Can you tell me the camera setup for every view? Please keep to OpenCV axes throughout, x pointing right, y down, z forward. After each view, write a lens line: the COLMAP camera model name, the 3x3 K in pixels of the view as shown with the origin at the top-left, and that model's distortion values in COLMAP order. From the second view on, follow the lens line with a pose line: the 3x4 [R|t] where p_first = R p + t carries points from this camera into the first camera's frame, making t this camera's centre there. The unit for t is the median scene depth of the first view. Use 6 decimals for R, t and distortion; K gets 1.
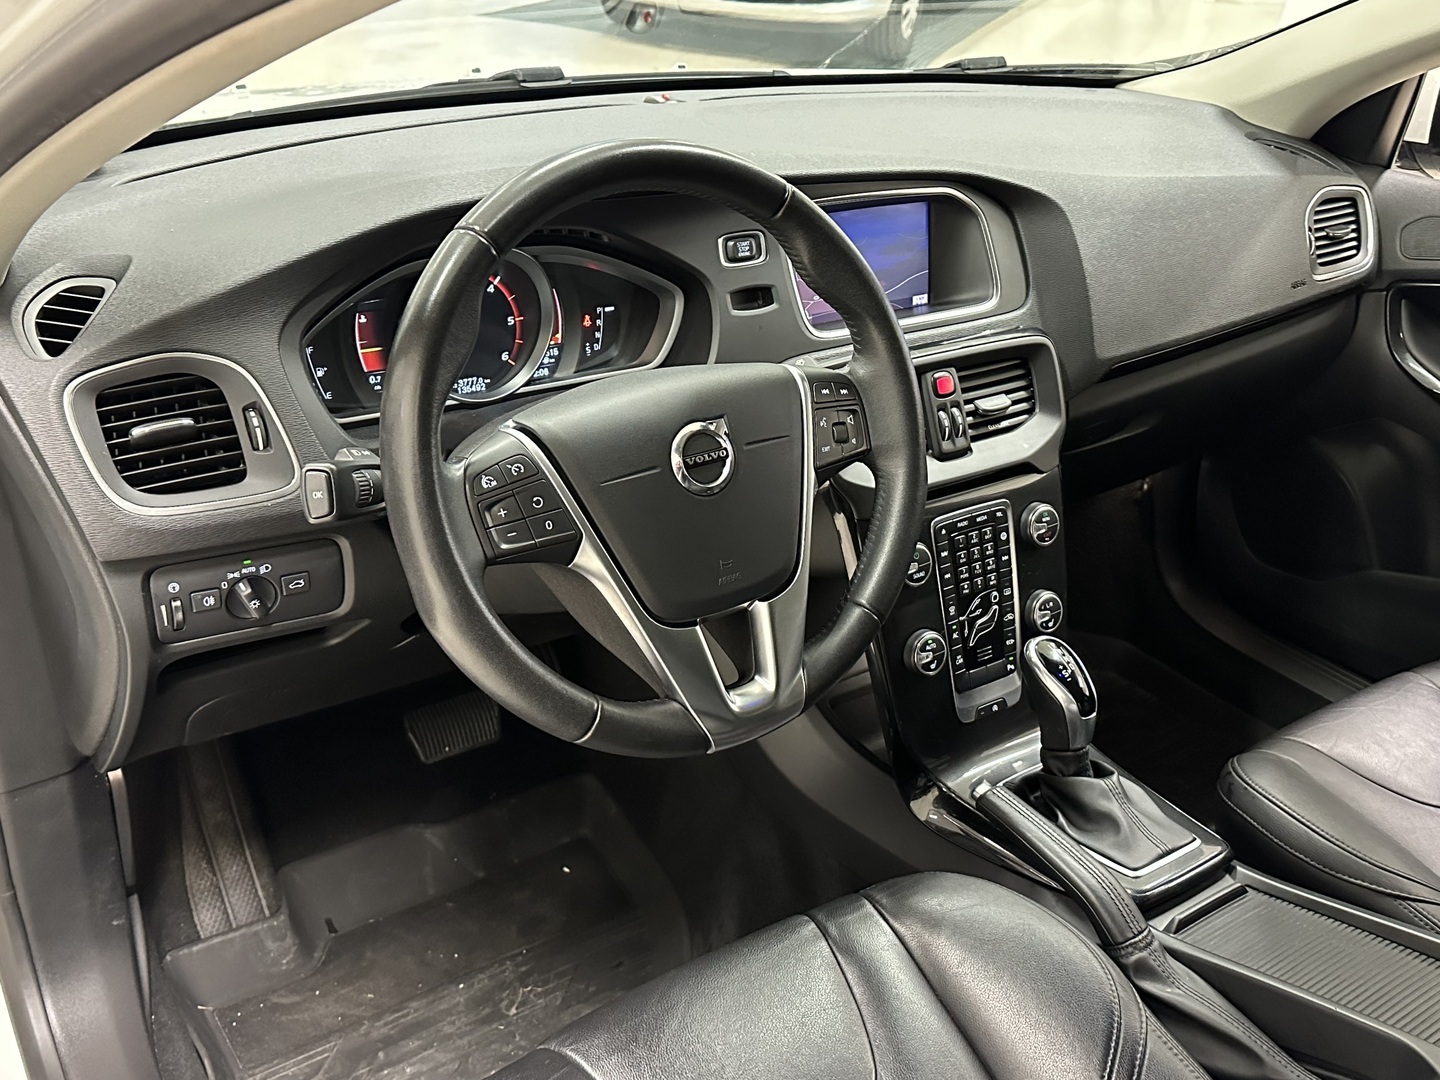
lens RADIAL K [[1385.8, 0, 719.7], [0, 1385.8, 543.9], [0, 0, 1]] dist [0.068553, 0.000000]
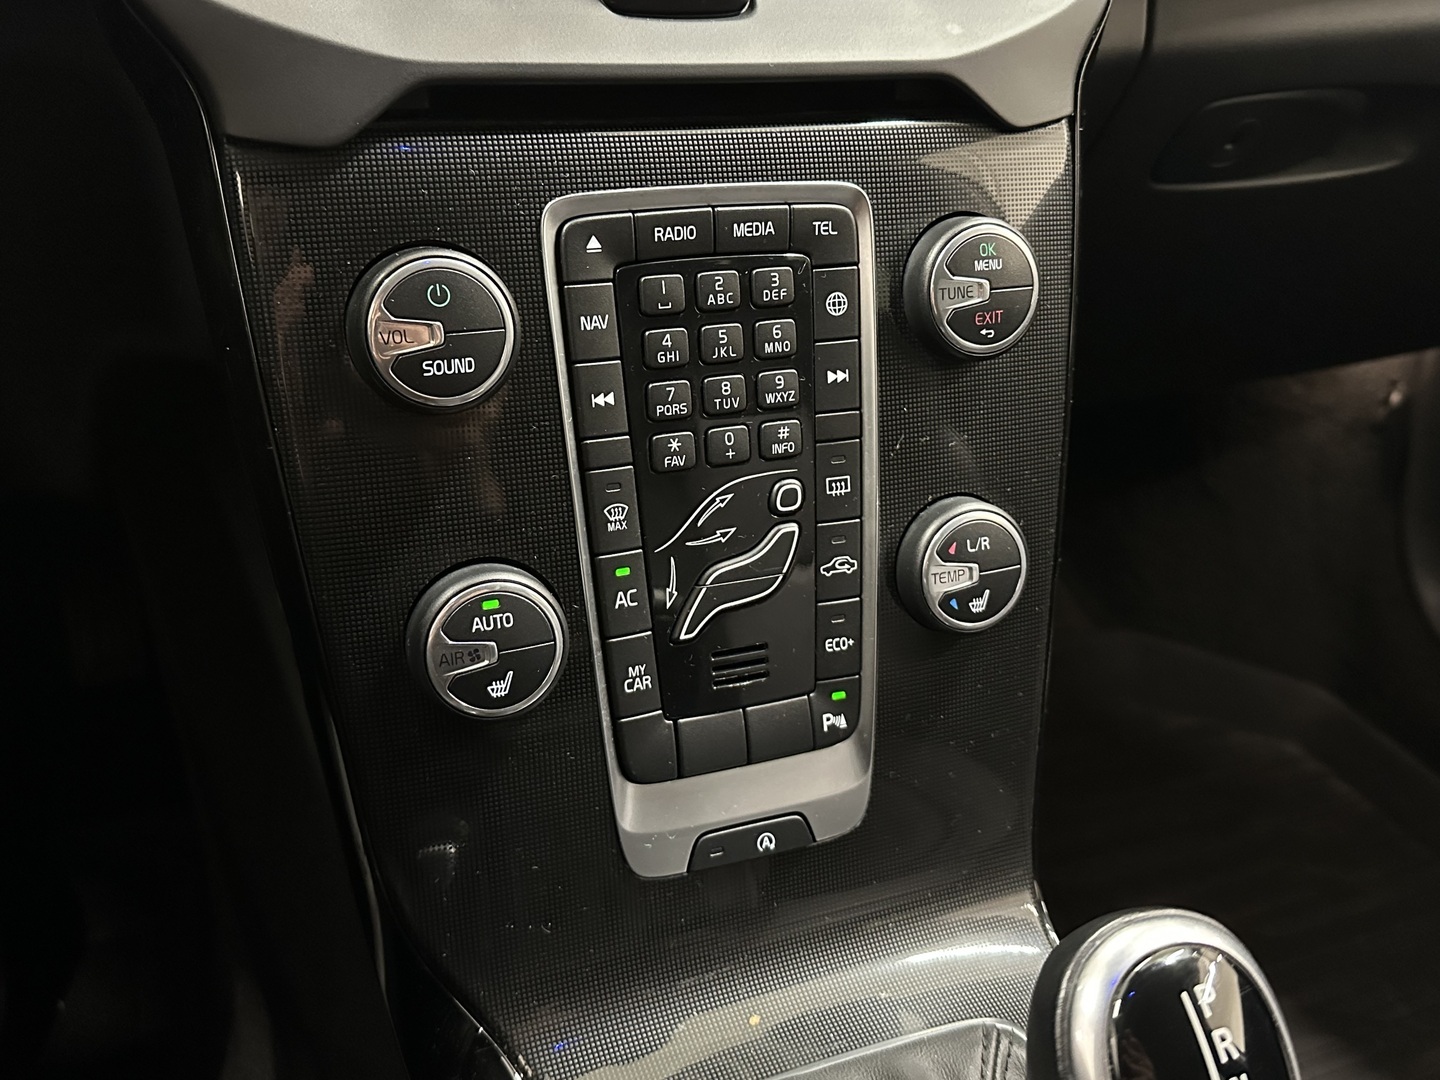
lens RADIAL K [[1338.5, 0, 719.1], [0, 1338.5, 537.3], [0, 0, 1]] dist [0.010441, 0.000000]
pose [[0.976366, 0.106438, -0.188098, 0.241739], [-0.105572, 0.994304, 0.014648, 0.045056], [0.188586, 0.005556, 0.982041, 0.703608]]
